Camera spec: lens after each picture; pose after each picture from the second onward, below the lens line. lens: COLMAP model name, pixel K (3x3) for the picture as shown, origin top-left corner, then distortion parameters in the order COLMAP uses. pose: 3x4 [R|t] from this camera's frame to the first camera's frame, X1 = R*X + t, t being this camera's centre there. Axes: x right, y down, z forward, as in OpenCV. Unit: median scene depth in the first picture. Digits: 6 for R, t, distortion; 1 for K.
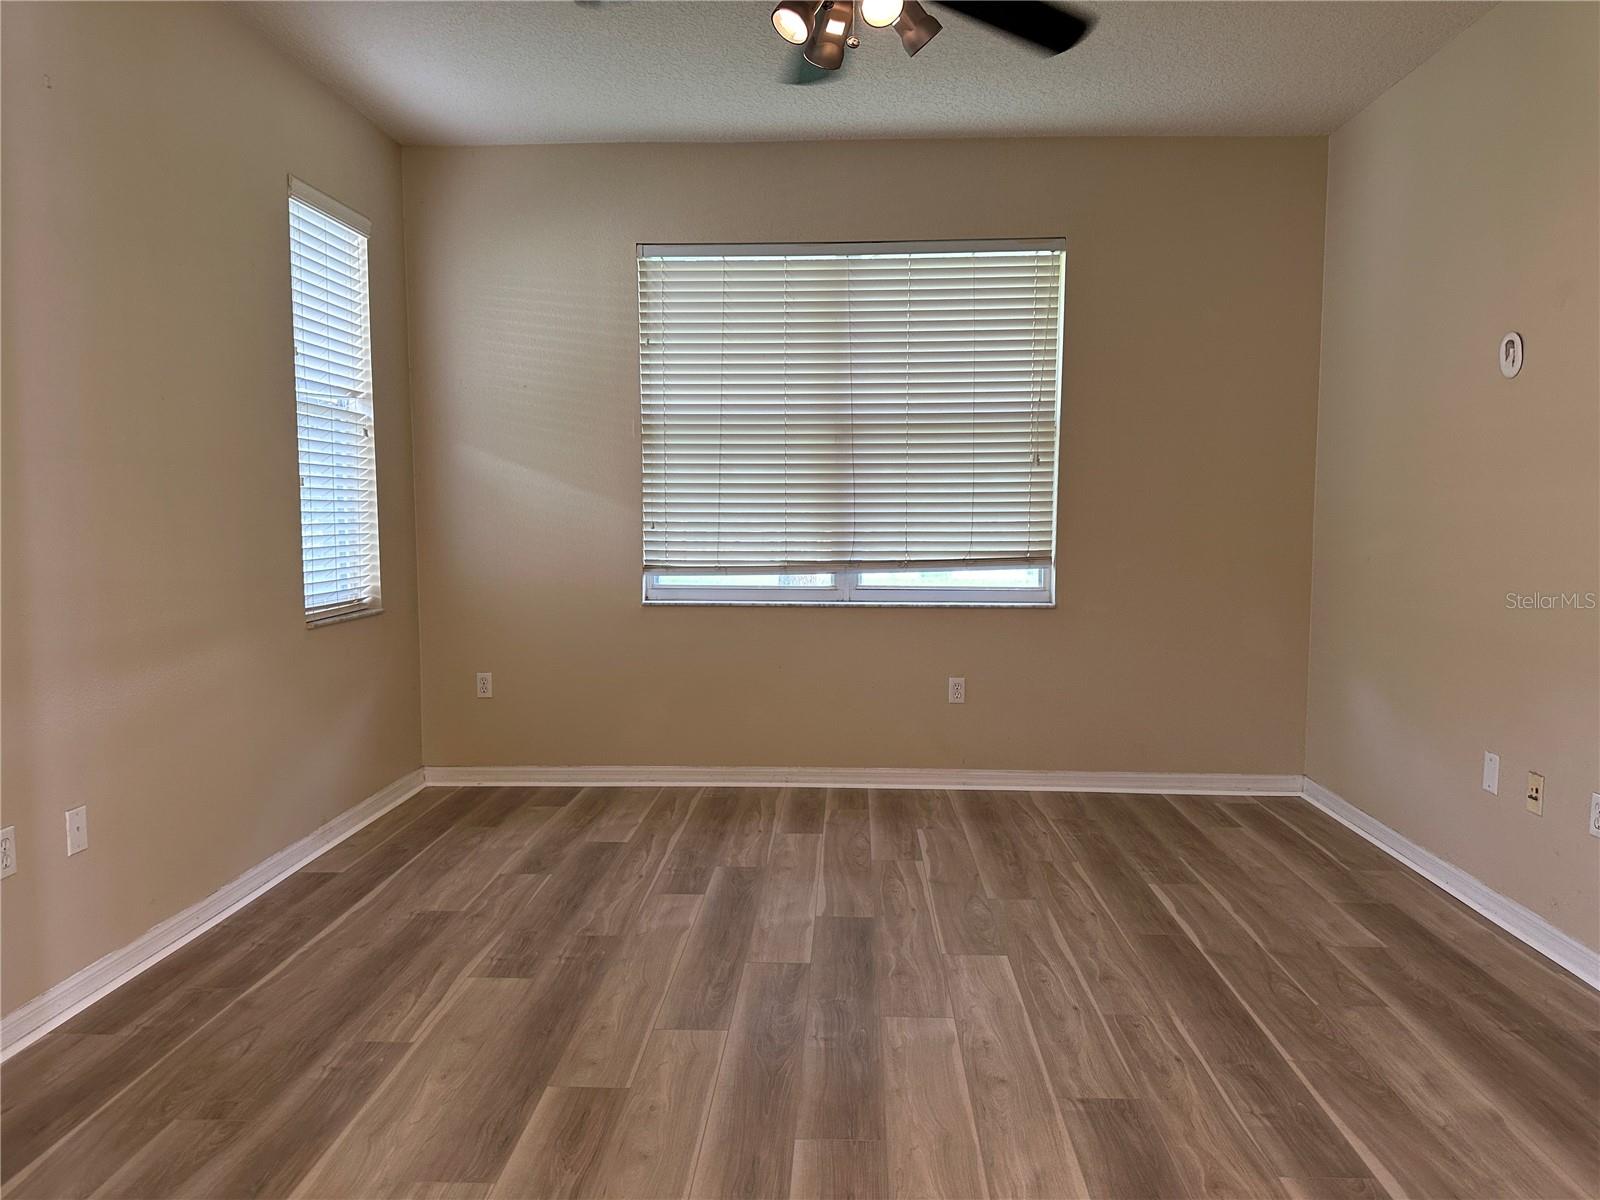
lens RADIAL K [[1117.6, 0, 803.6], [0, 1117.6, 607.5], [0, 0, 1]] dist [0.140176, -0.198651]
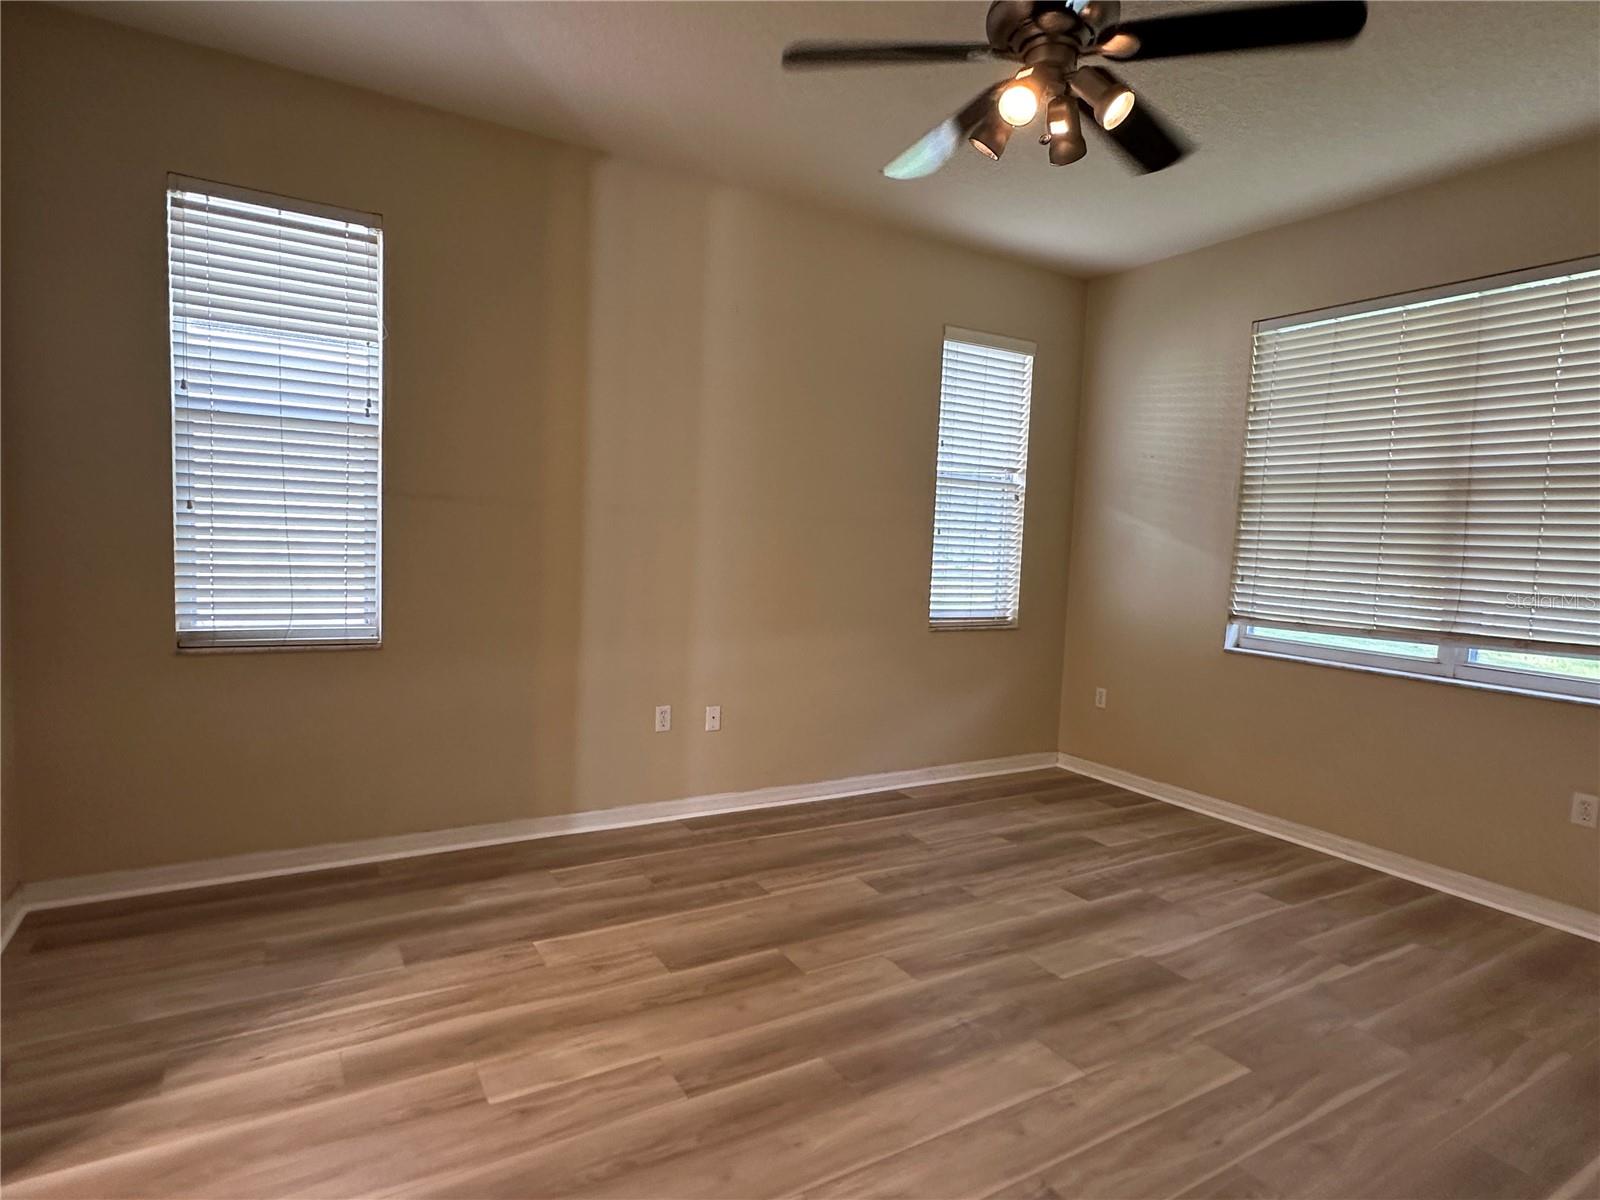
lens RADIAL K [[870.0, 0, 804.7], [0, 870.0, 624.0], [0, 0, 1]] dist [-0.002695, -0.000500]
pose [[0.553475, 0.108124, -0.825817, 0.331500], [-0.118136, 0.991704, 0.050667, -0.023326], [0.824445, 0.069516, 0.561657, 0.193345]]
